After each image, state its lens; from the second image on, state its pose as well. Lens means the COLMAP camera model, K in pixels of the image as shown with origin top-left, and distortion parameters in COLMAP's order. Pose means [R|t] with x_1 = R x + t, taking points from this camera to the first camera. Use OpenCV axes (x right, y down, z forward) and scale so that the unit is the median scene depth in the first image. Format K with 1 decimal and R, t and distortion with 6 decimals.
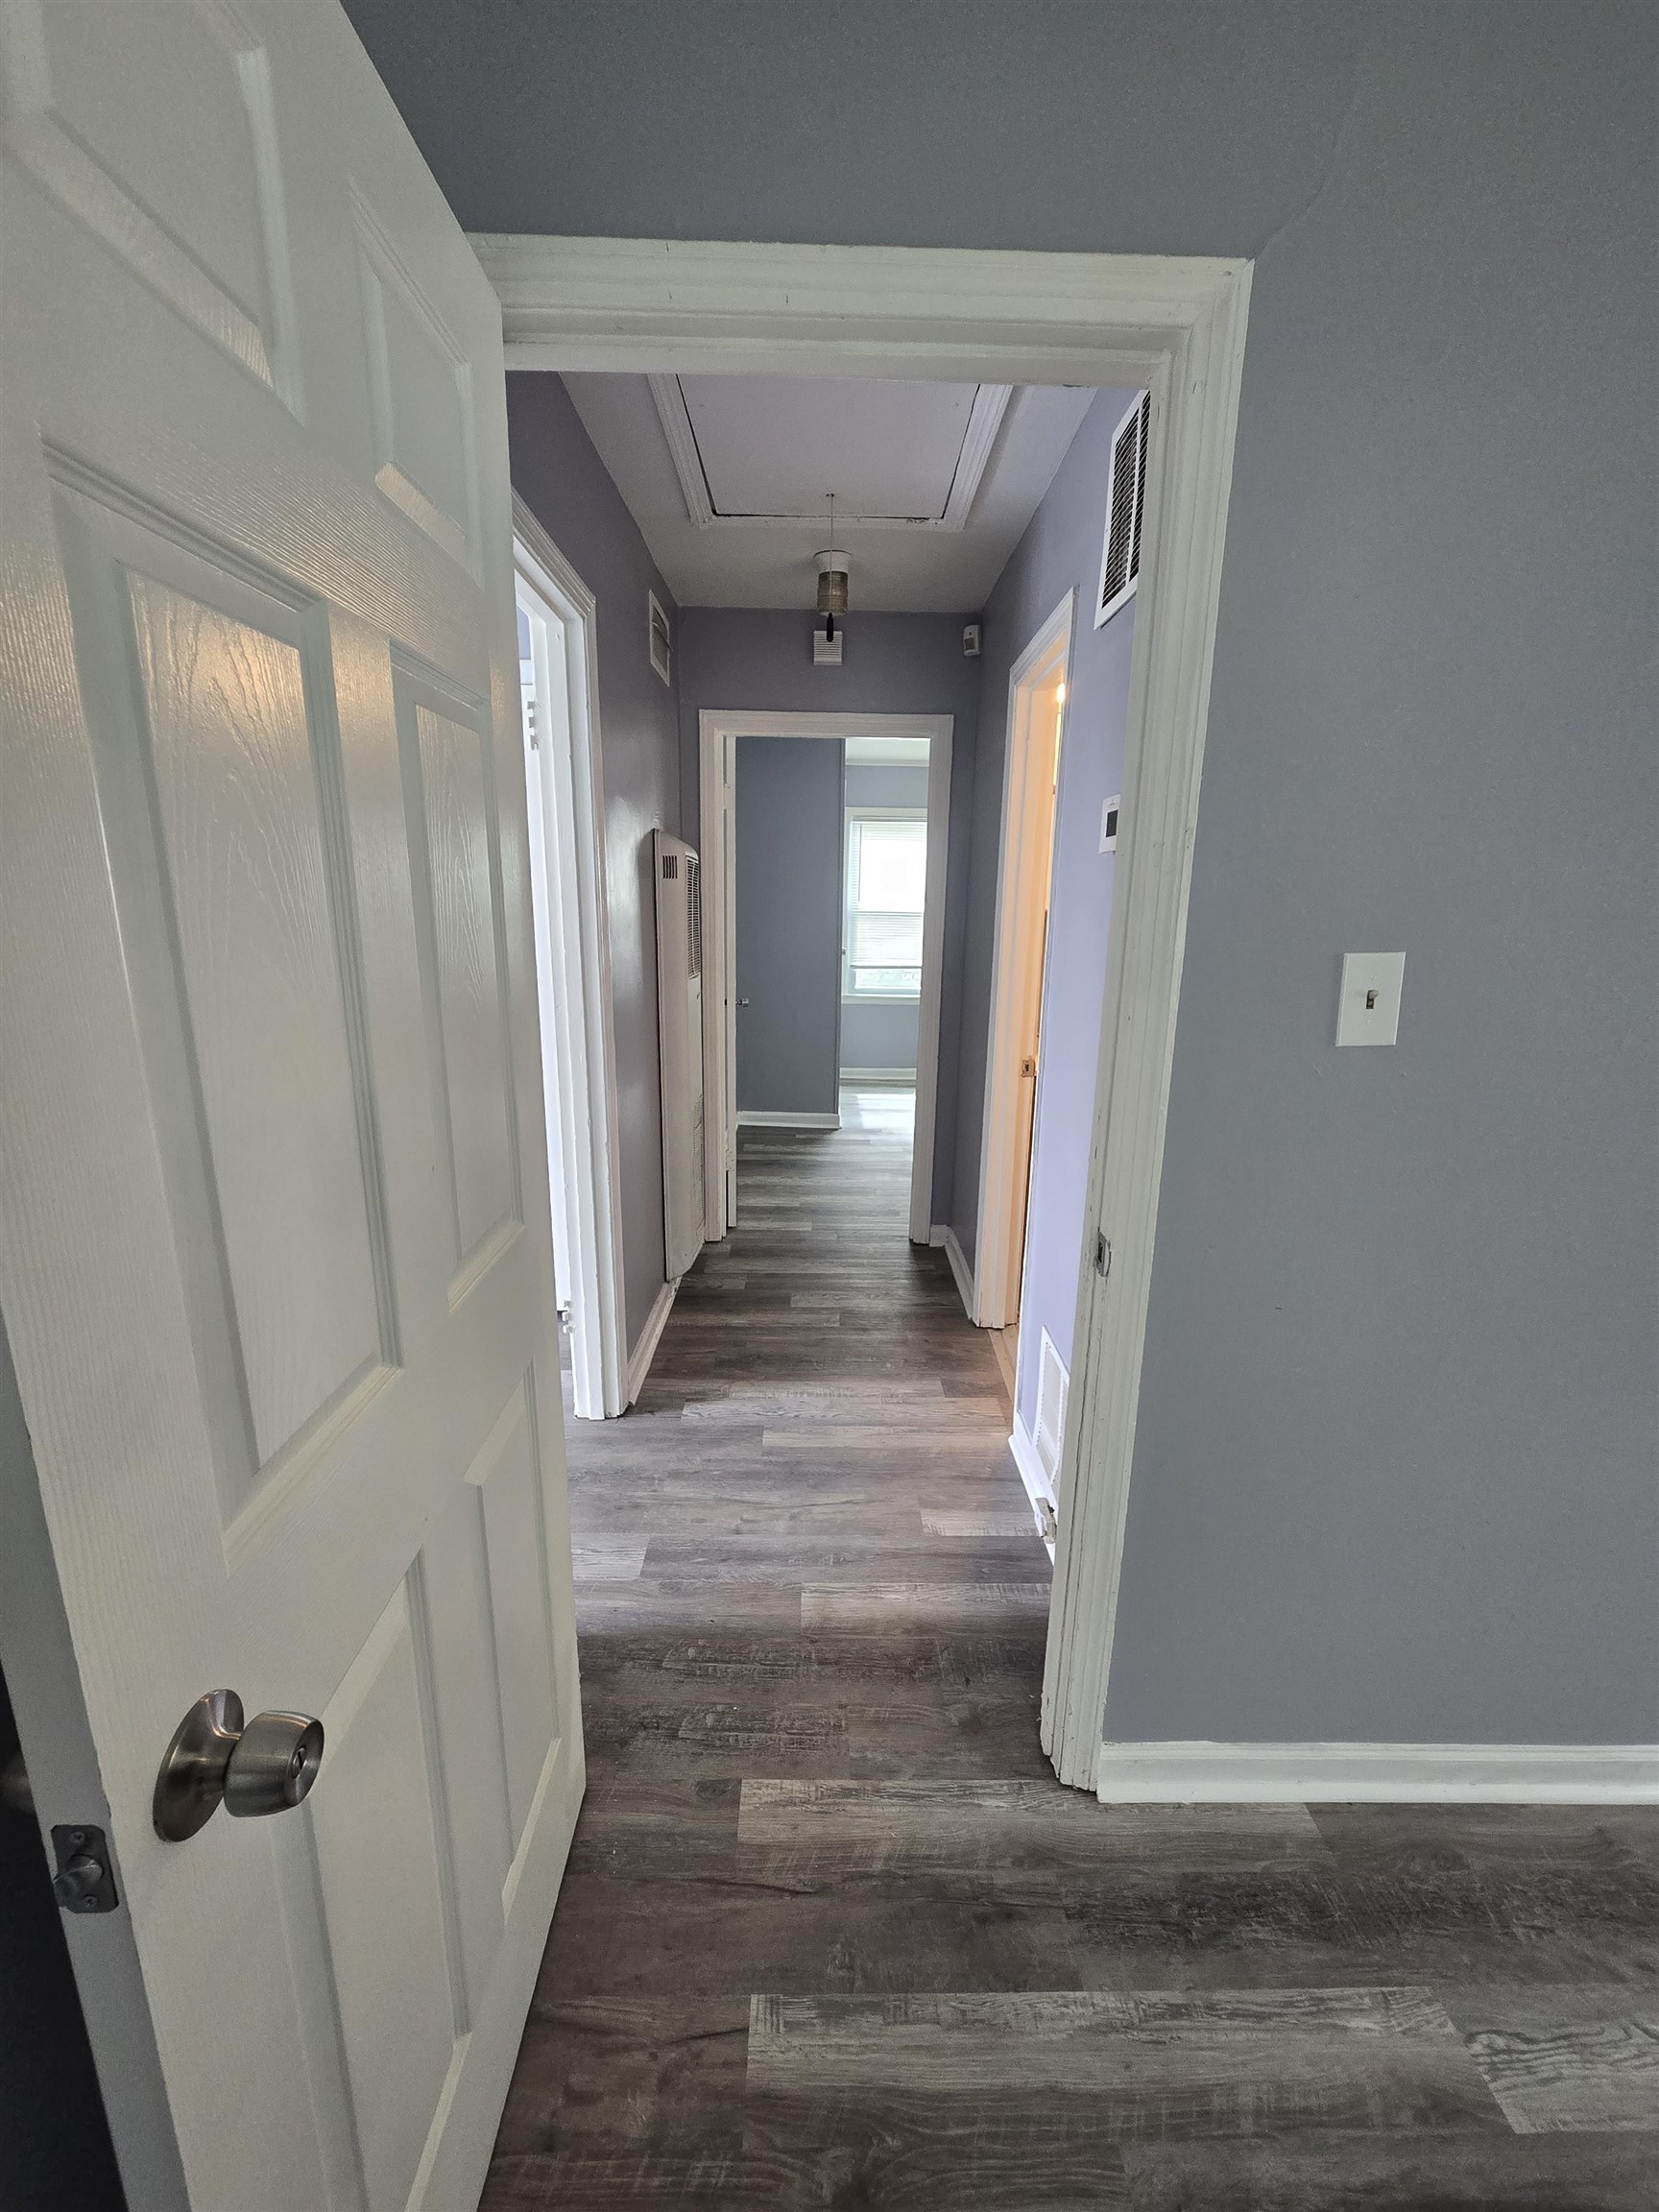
lens RADIAL K [[907.9, 0, 834.4], [0, 907.9, 1097.6], [0, 0, 1]] dist [0.010833, -0.000772]
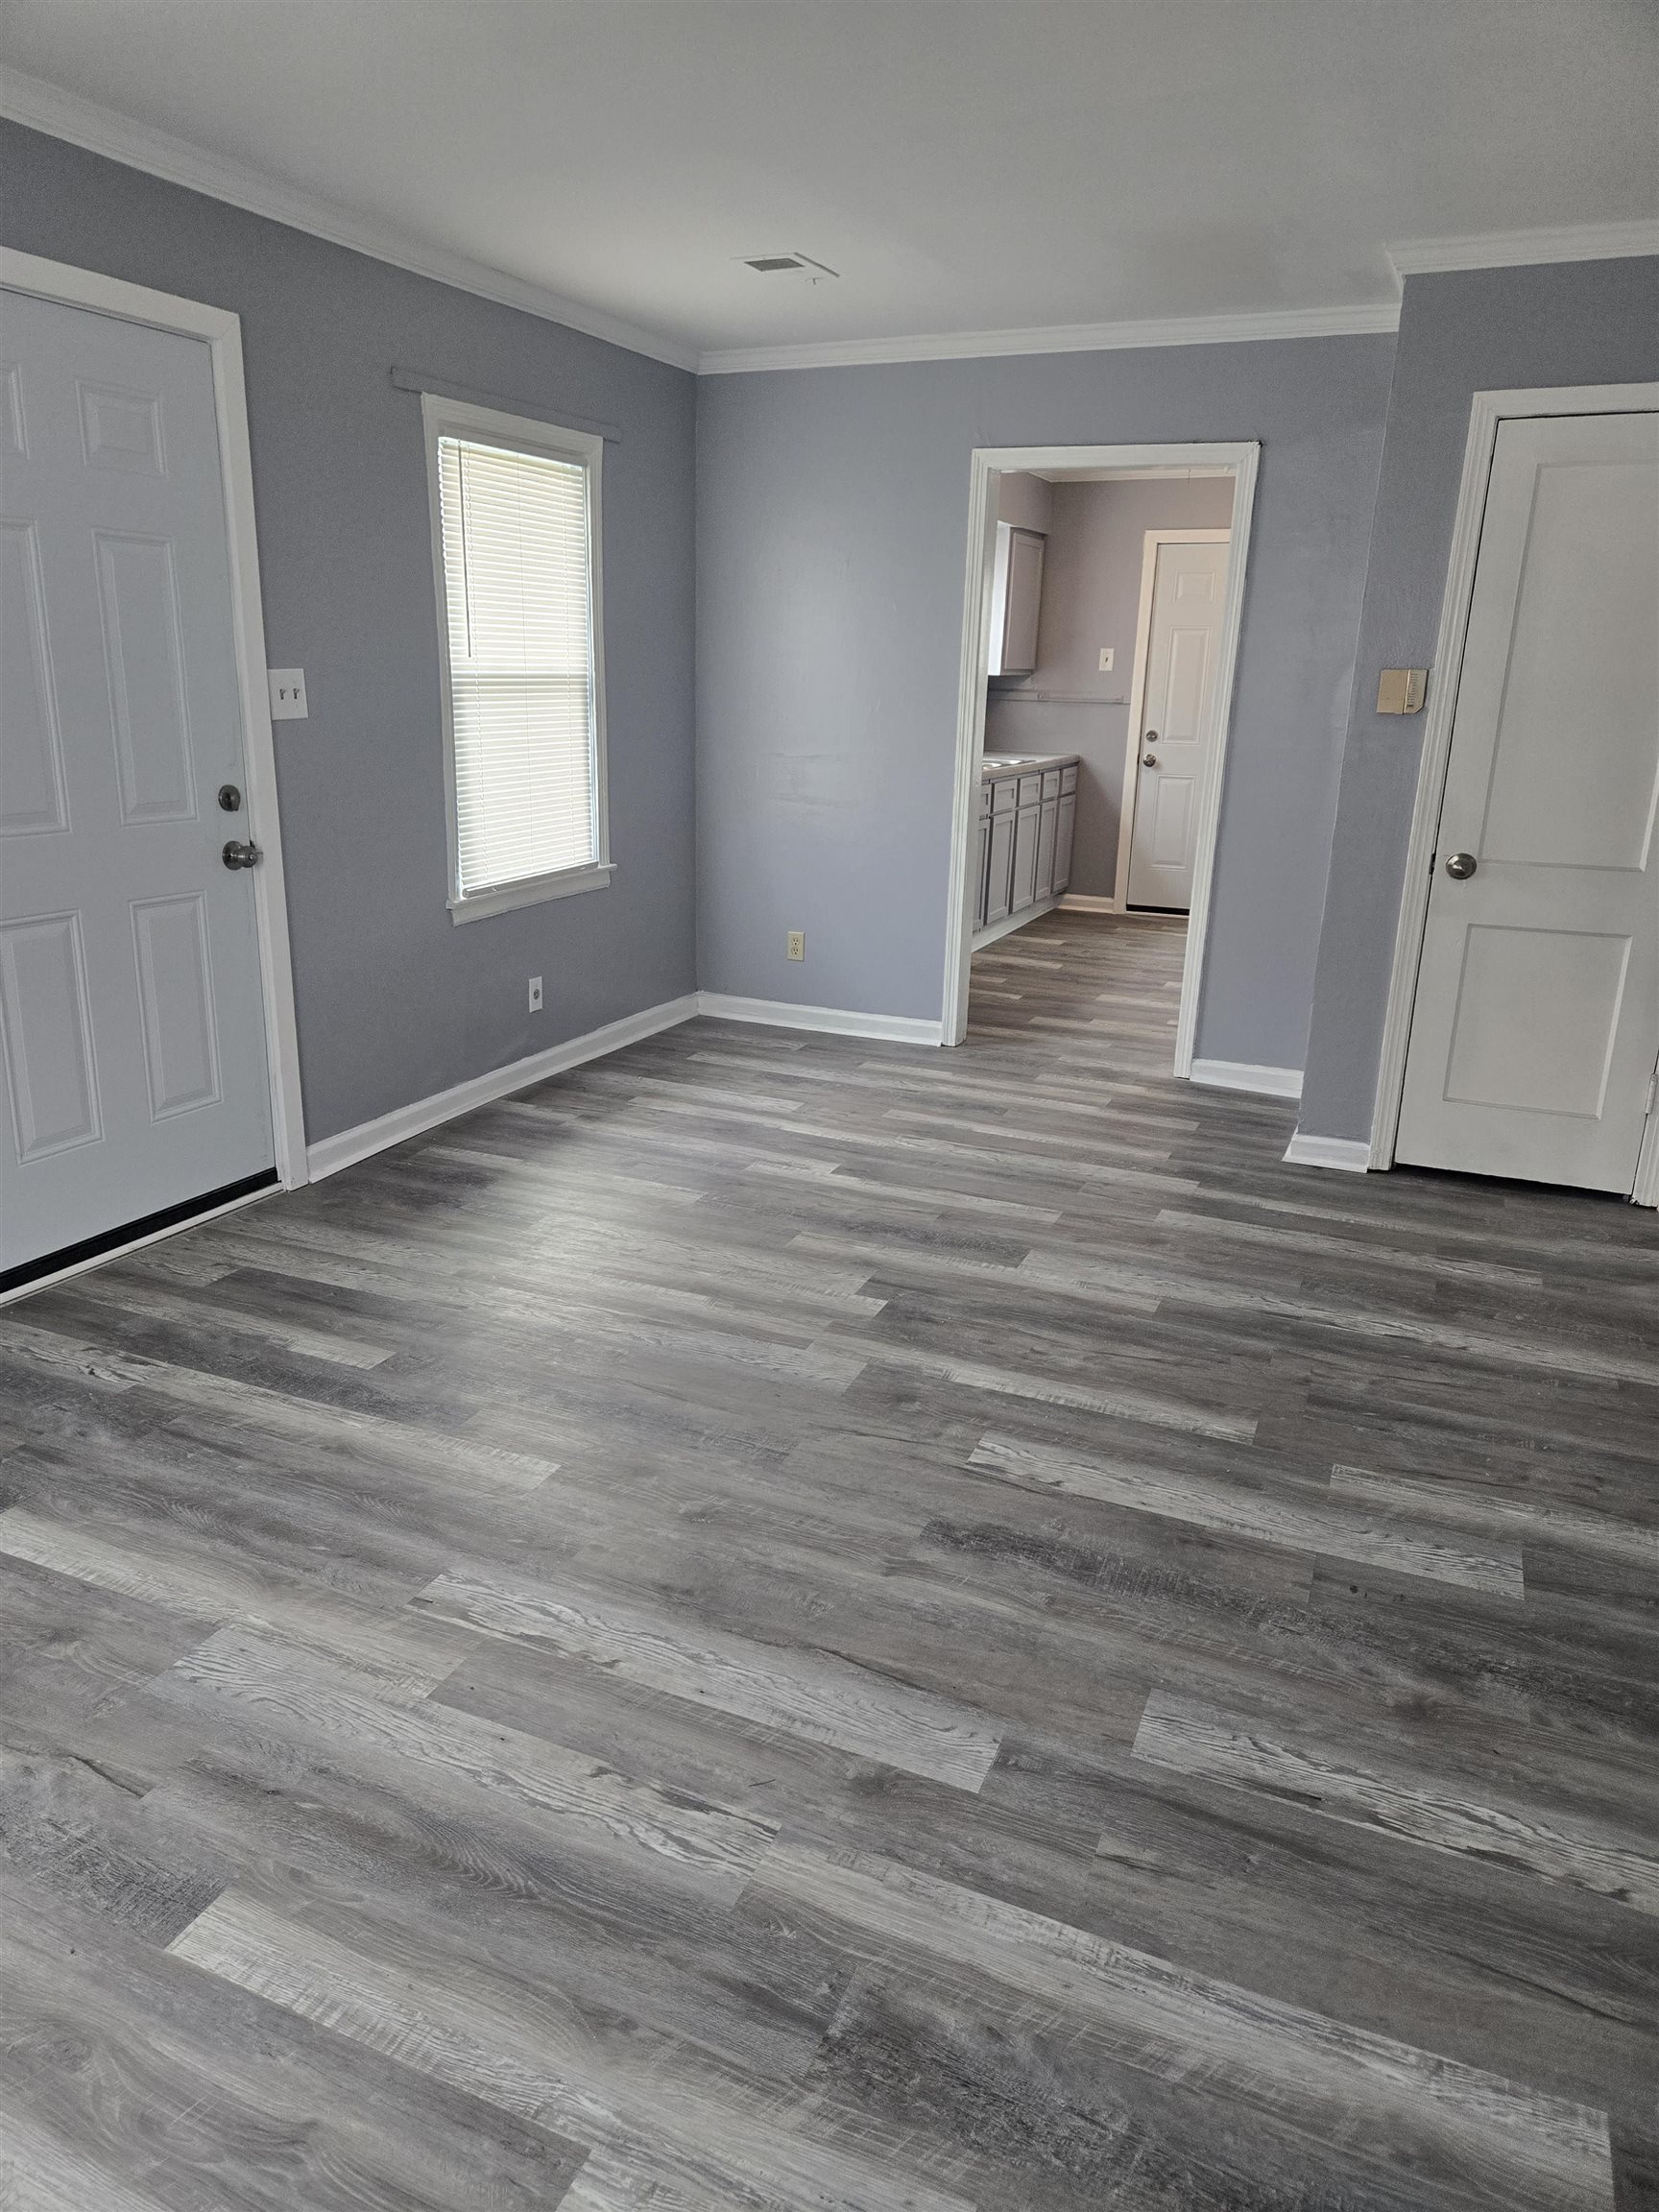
lens RADIAL K [[1513.0, 0, 821.6], [0, 1513.0, 1025.4], [0, 0, 1]] dist [0.082970, -0.054005]
pose [[0.908199, 0.103059, -0.405651, 0.582427], [-0.086742, 0.994514, 0.058459, 0.083700], [0.409450, -0.017906, 0.912157, -0.395310]]
